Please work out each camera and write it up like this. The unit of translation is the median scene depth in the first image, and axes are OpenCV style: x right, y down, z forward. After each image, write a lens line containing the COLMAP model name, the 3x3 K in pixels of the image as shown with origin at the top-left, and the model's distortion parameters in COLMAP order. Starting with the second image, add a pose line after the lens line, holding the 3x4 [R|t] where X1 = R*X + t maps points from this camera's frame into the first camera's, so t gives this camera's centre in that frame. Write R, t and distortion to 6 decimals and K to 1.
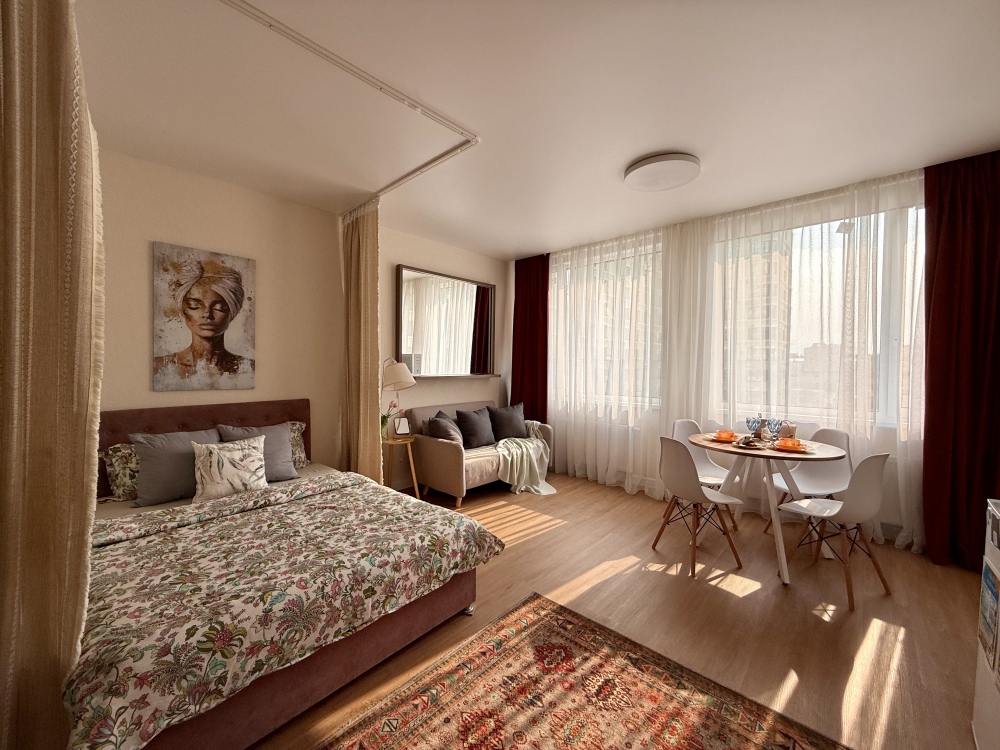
lens RADIAL K [[399.5, 0, 497.7], [0, 399.5, 375.0], [0, 0, 1]] dist [-0.000381, 0.000213]
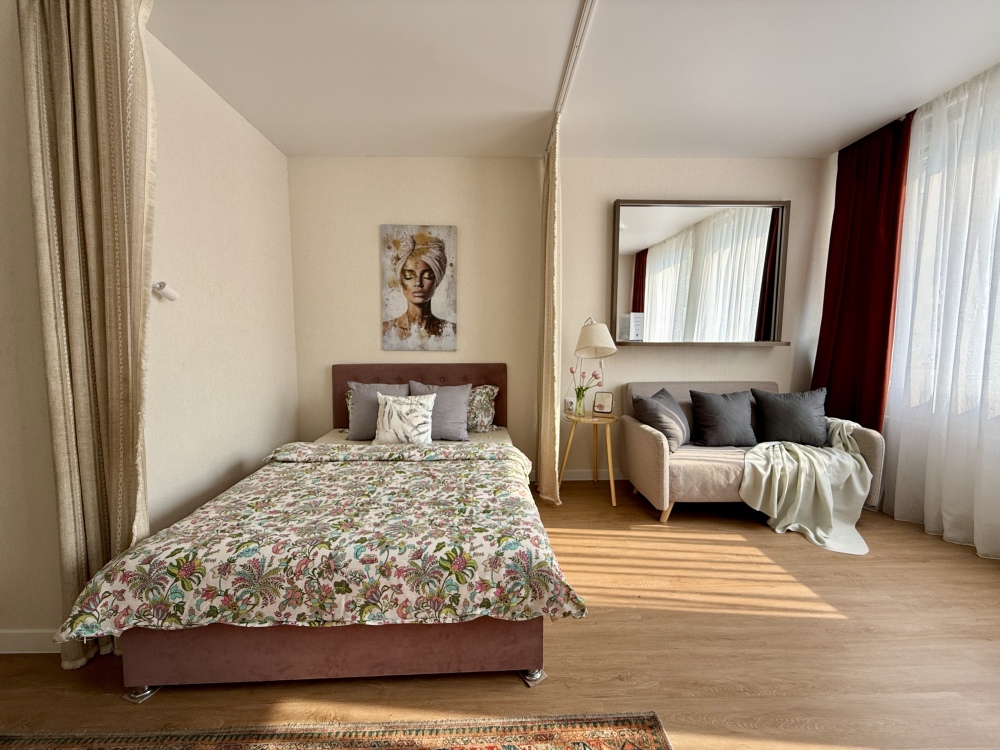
lens RADIAL K [[399.5, 0, 497.7], [0, 399.5, 375.0], [0, 0, 1]] dist [-0.000381, 0.000213]
pose [[0.692737, 0.054878, -0.719100, 0.252817], [-0.016034, 0.998026, 0.060718, 0.035180], [0.721012, -0.030531, 0.692249, 0.381316]]
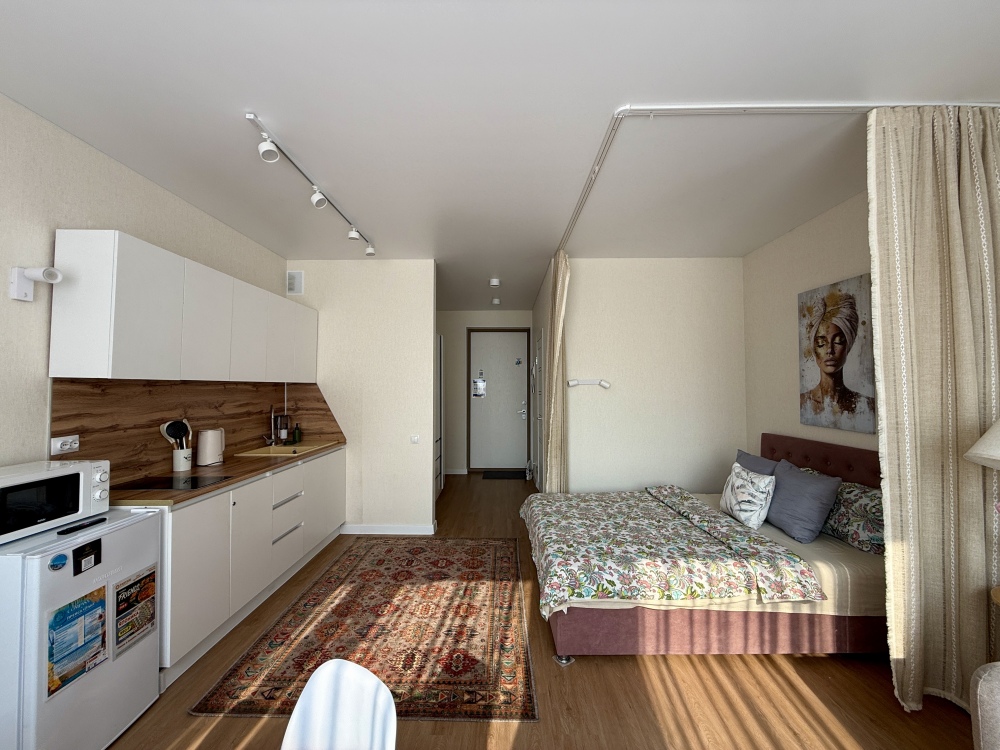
lens RADIAL K [[399.5, 0, 497.7], [0, 399.5, 375.0], [0, 0, 1]] dist [-0.000381, 0.000213]
pose [[-0.743324, -0.024081, -0.668498, 0.523033], [-0.024054, 0.999668, -0.009264, -0.063463], [0.668499, 0.009194, -0.743656, 1.199758]]
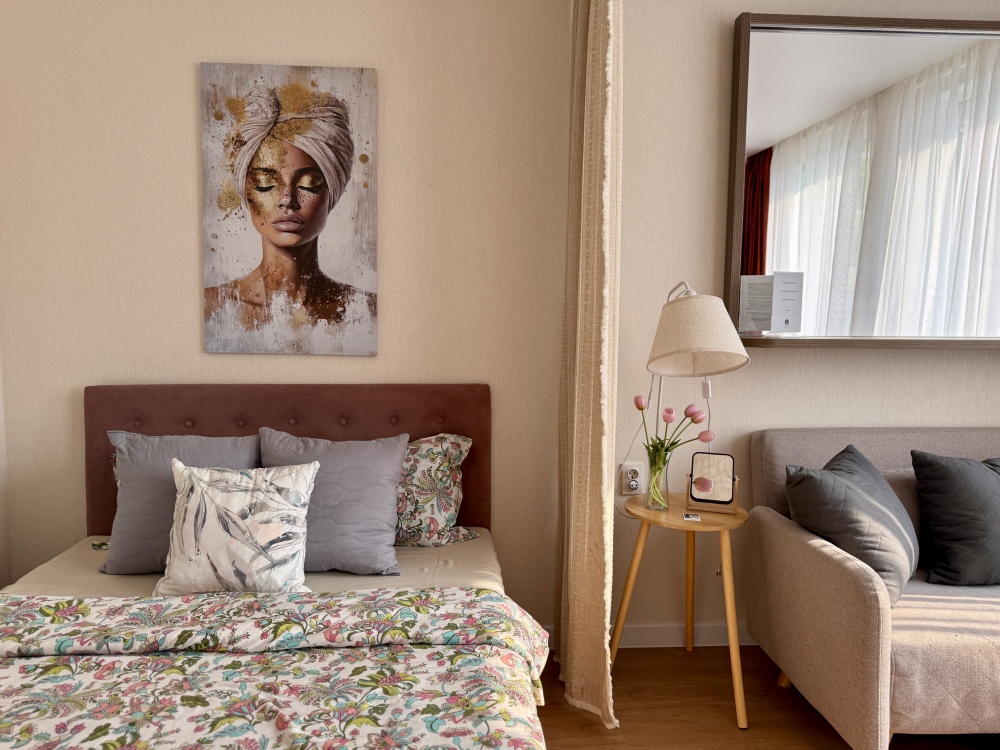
lens RADIAL K [[703.3, 0, 498.1], [0, 703.3, 378.4], [0, 0, 1]] dist [0.079098, -0.109541]
pose [[0.713382, 0.052089, -0.698837, 0.076040], [-0.021475, 0.998390, 0.052494, 0.015918], [0.700446, -0.022441, 0.713352, 0.564327]]
